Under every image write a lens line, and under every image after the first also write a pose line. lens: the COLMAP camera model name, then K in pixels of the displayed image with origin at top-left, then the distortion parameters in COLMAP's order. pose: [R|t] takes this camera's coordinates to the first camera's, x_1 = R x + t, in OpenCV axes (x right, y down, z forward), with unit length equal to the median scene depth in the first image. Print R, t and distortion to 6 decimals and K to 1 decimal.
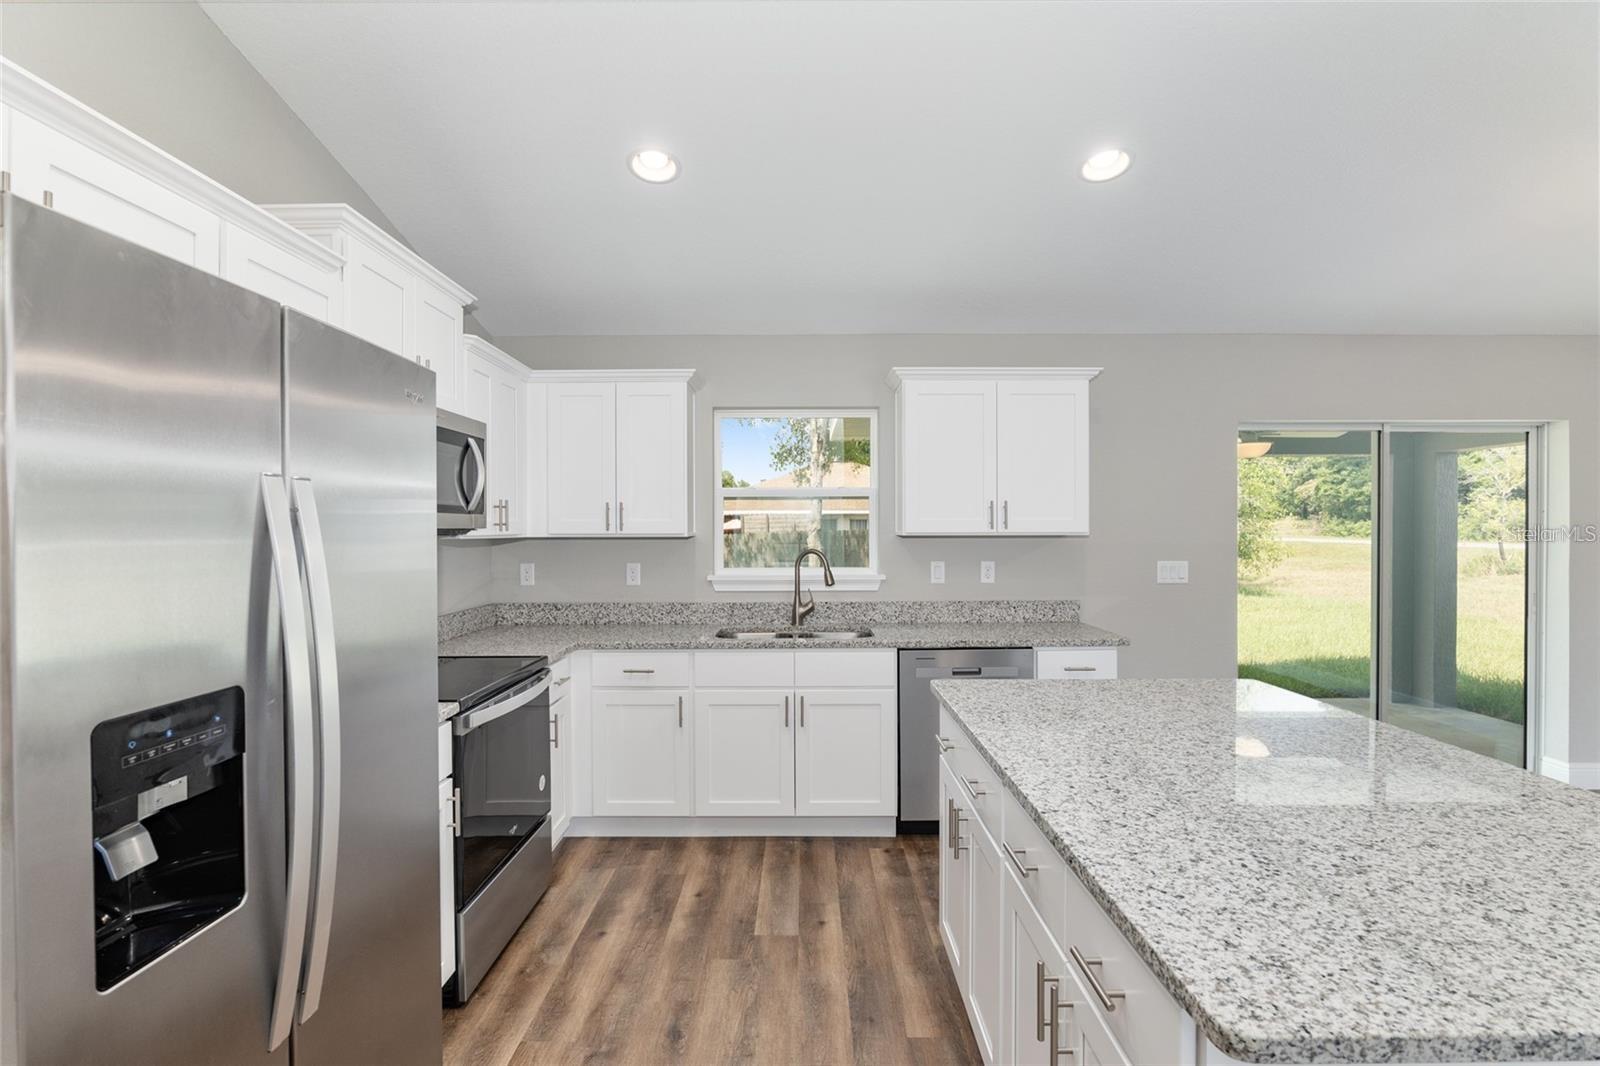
lens RADIAL K [[741.9, 0, 800.0], [0, 741.9, 533.0], [0, 0, 1]] dist [-0.023713, 0.006465]
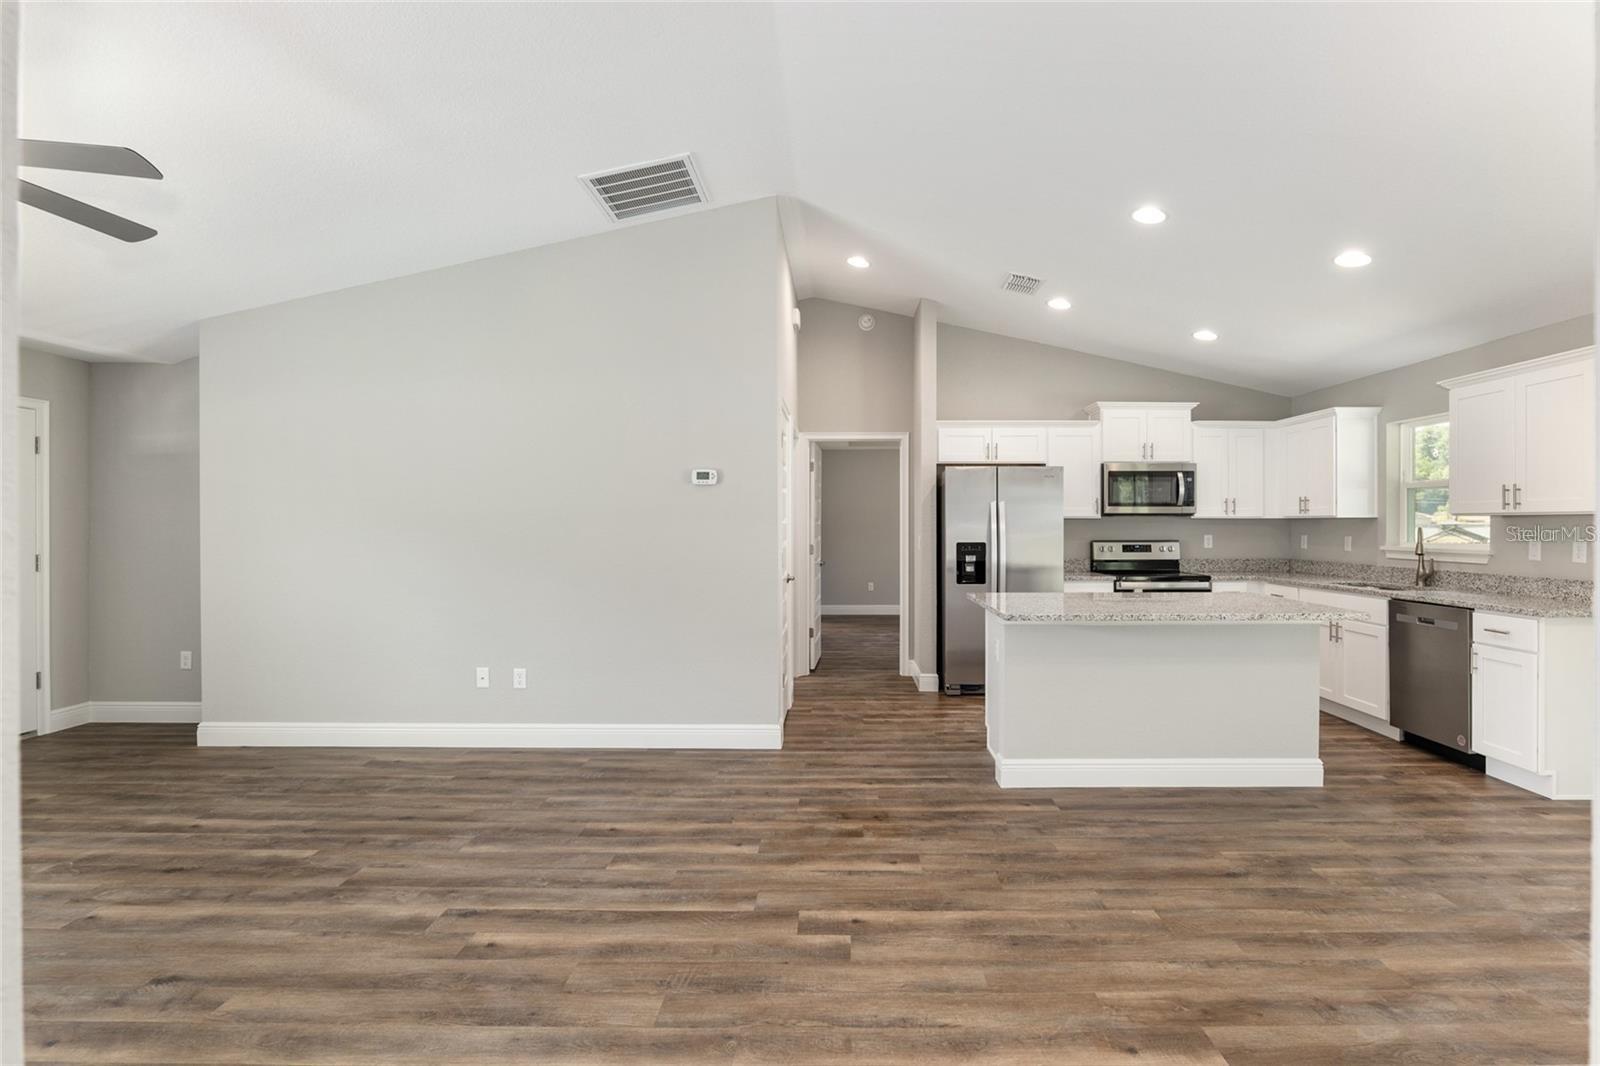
lens RADIAL K [[760.2, 0, 839.7], [0, 760.2, 525.7], [0, 0, 1]] dist [-0.020681, 0.005814]
pose [[0.002463, 0.005442, -0.999982, 1.488840], [-0.005469, 0.999970, 0.005428, 0.019958], [0.999982, 0.005456, 0.002493, -0.018323]]
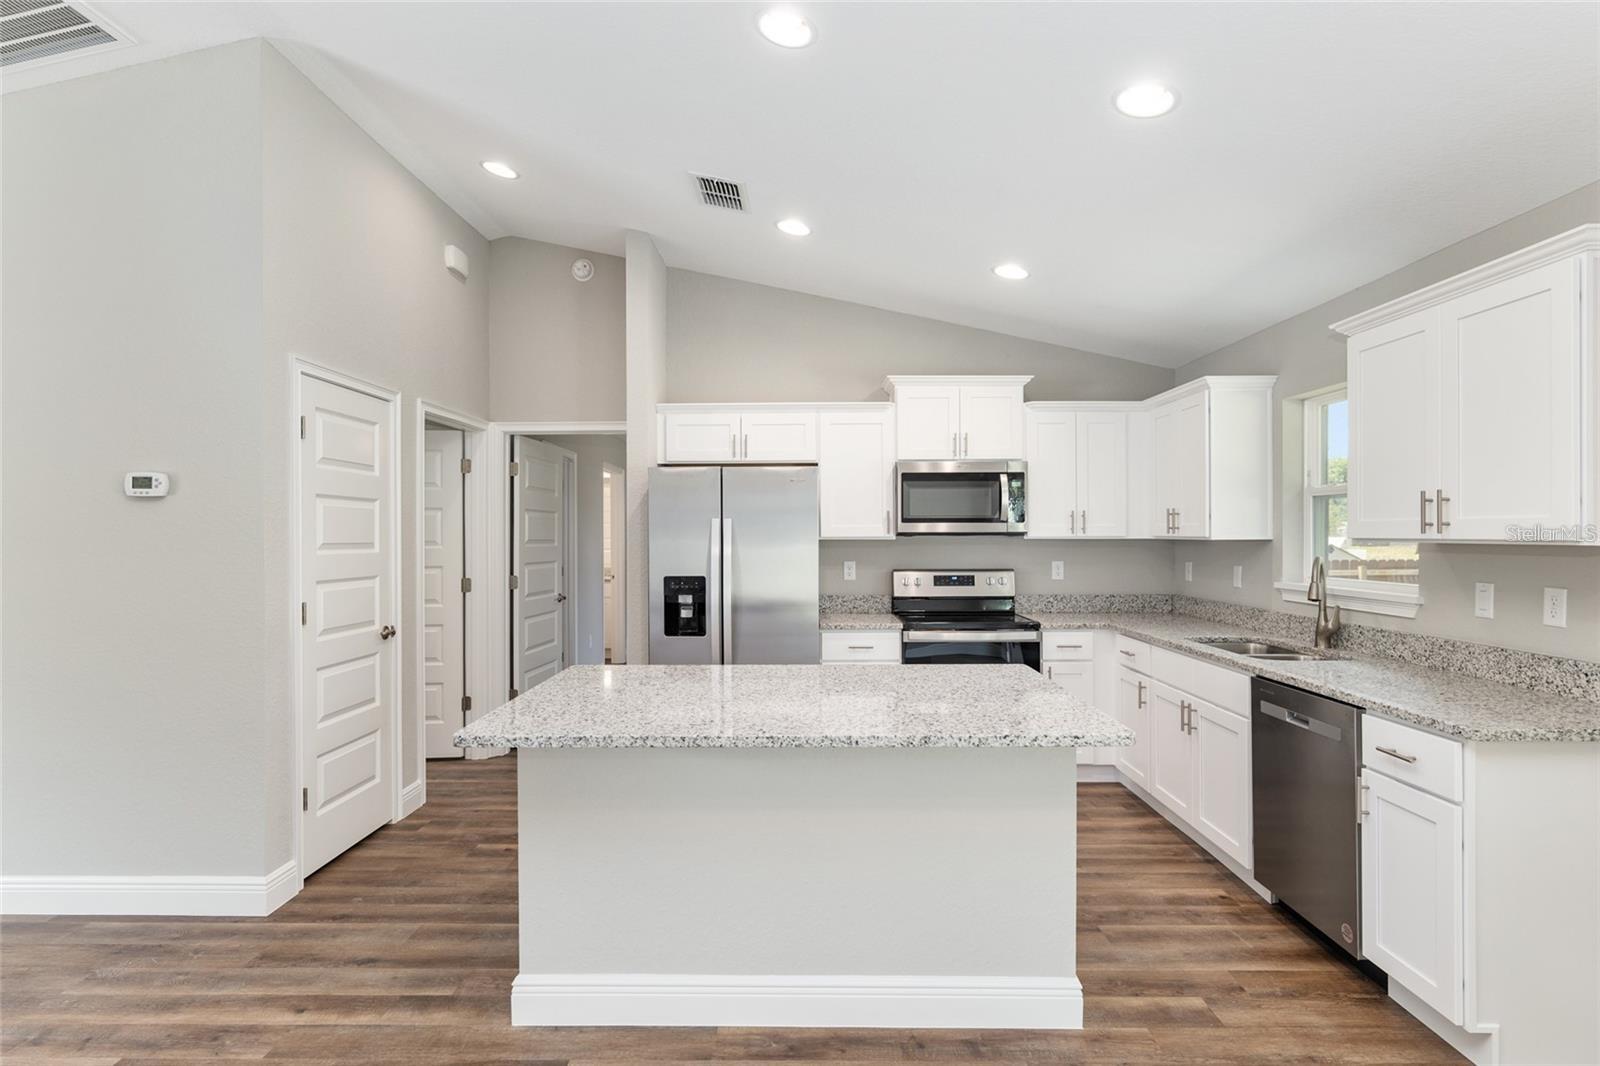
lens RADIAL K [[817.8, 0, 799.3], [0, 817.8, 534.1], [0, 0, 1]] dist [-0.001057, 0.000731]
pose [[-0.008469, 0.004865, -0.999952, 1.052393], [-0.002450, 0.999985, 0.004886, -0.007405], [0.999961, 0.002491, -0.008457, 0.478156]]
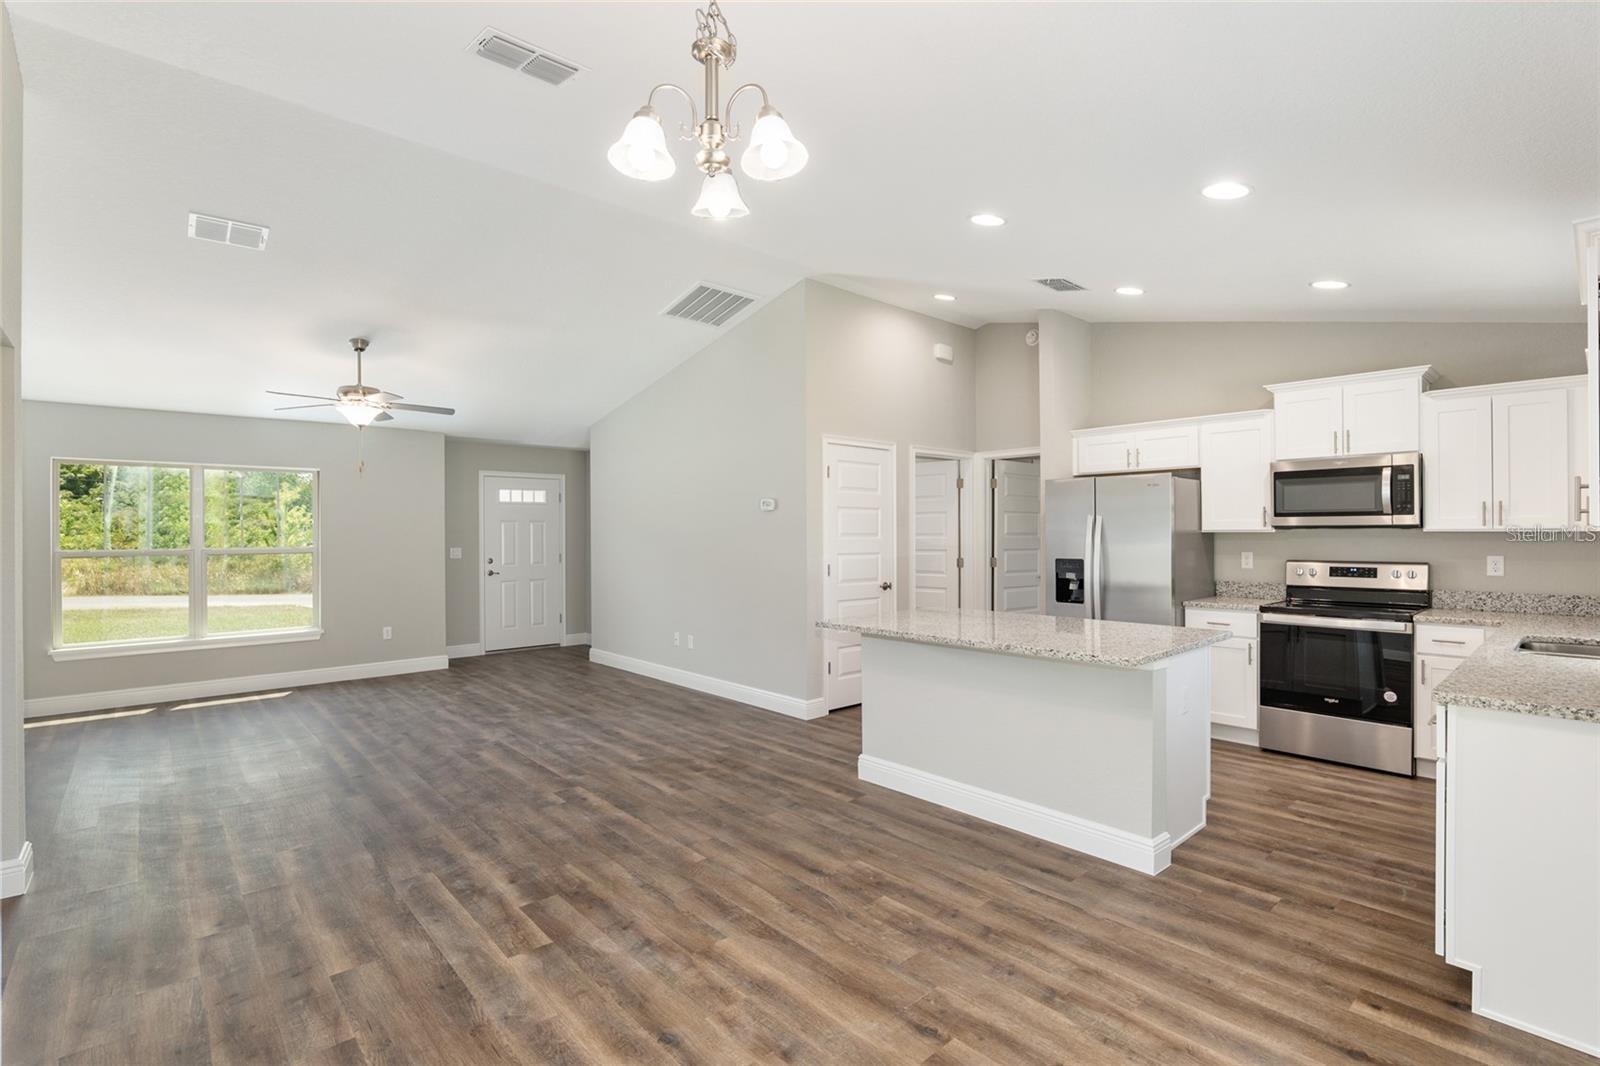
lens RADIAL K [[741.9, 0, 800.0], [0, 741.9, 533.0], [0, 0, 1]] dist [-0.023713, 0.006465]
pose [[-0.739417, 0.006252, -0.673218, 1.259690], [0.002791, 0.999977, 0.006222, -0.001186], [0.673242, 0.002722, -0.739418, 1.074782]]
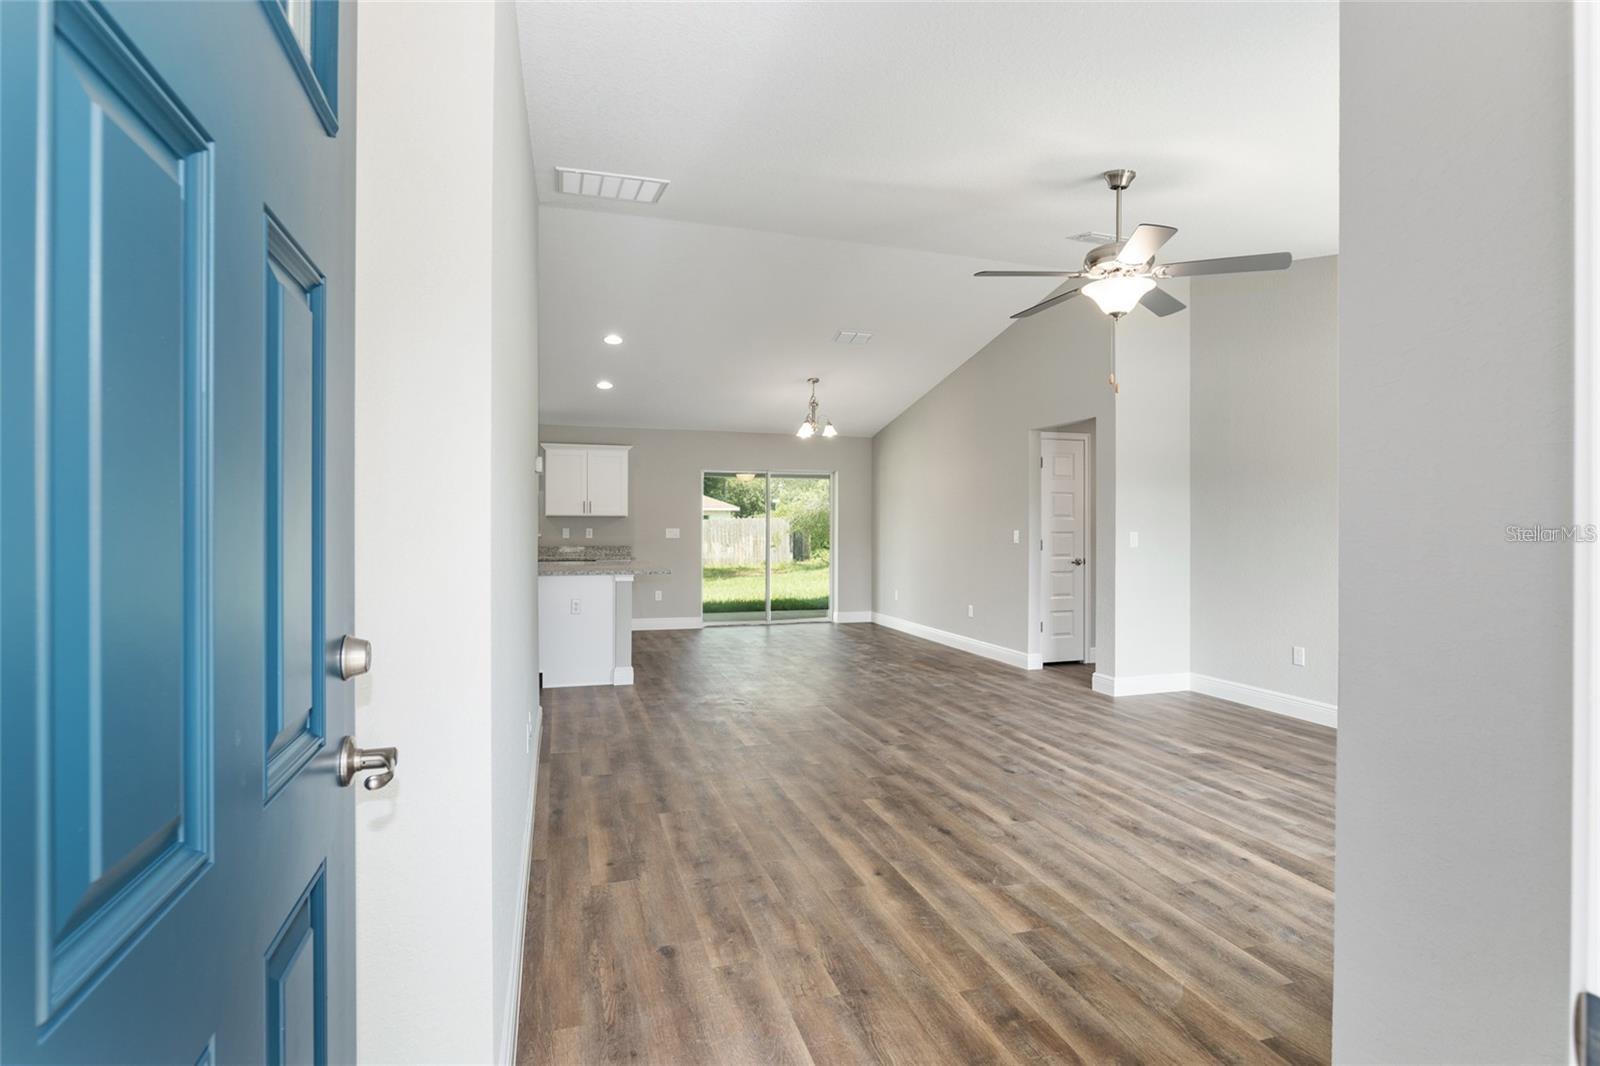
lens RADIAL K [[763.3, 0, 803.5], [0, 763.3, 529.2], [0, 0, 1]] dist [-0.004256, -0.000112]
pose [[0.949840, 0.004819, 0.312699, 0.175026], [-0.003555, 0.999983, -0.004612, 0.057128], [-0.312716, 0.003269, 0.949841, -1.610054]]
